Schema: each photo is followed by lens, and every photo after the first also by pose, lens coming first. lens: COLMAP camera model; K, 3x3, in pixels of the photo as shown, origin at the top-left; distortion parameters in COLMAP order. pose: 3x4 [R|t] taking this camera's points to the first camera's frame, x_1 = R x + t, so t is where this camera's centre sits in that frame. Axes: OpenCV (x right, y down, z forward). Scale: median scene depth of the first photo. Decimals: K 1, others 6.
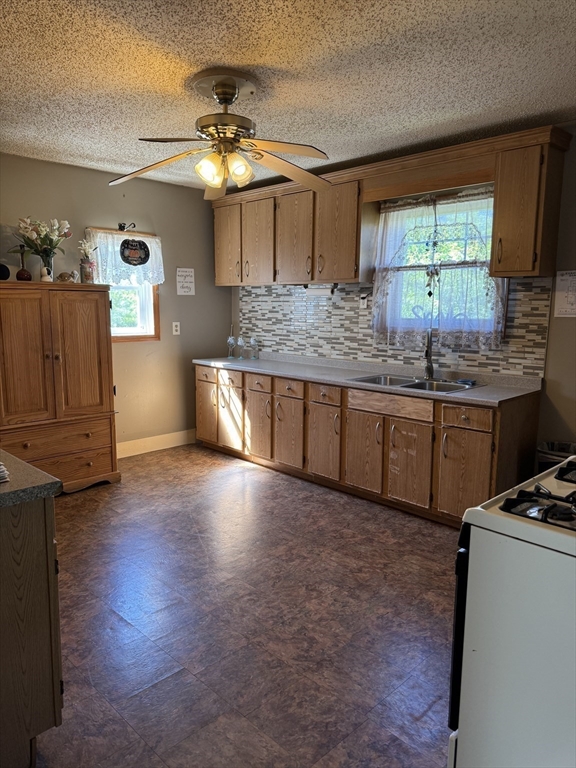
lens RADIAL K [[535.9, 0, 288.2], [0, 535.9, 384.5], [0, 0, 1]] dist [-0.009248, -0.008577]
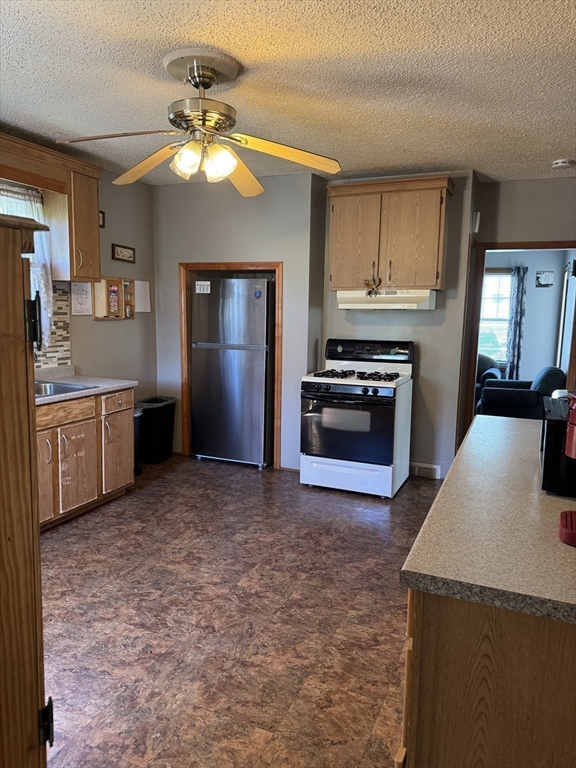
lens RADIAL K [[535.9, 0, 288.5], [0, 535.9, 382.1], [0, 0, 1]] dist [-0.009248, -0.008577]
pose [[-0.377266, -0.141450, 0.915239, -0.835468], [0.115094, 0.973444, 0.197888, -0.161481], [-0.918925, 0.179995, -0.350967, 1.000846]]
